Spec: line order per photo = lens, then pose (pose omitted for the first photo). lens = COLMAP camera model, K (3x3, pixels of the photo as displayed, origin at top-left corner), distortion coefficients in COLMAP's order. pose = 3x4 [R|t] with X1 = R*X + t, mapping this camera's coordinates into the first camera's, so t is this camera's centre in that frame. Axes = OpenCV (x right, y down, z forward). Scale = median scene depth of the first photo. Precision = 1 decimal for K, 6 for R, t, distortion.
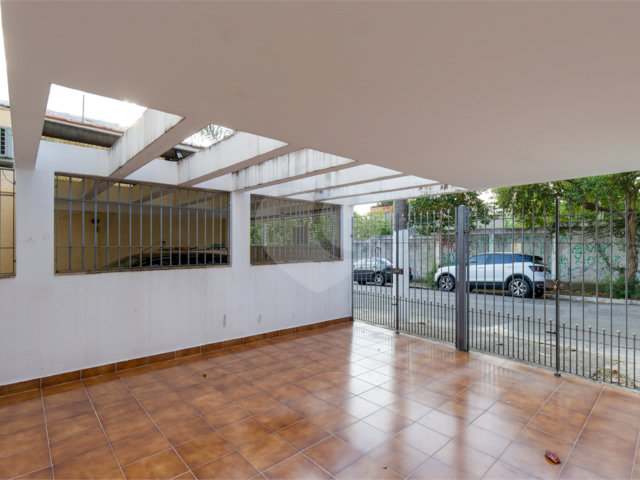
lens RADIAL K [[335.3, 0, 328.6], [0, 335.3, 242.3], [0, 0, 1]] dist [0.002050, 0.000061]
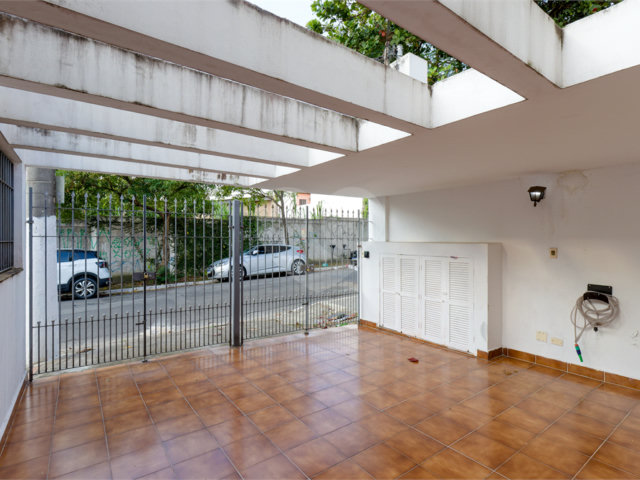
lens RADIAL K [[335.3, 0, 328.6], [0, 335.3, 242.3], [0, 0, 1]] dist [0.002050, 0.000061]
pose [[0.099937, -0.008579, 0.994957, -0.245045], [-0.008472, 0.999919, 0.009473, 0.001667], [-0.994958, -0.009376, 0.099856, 0.277579]]
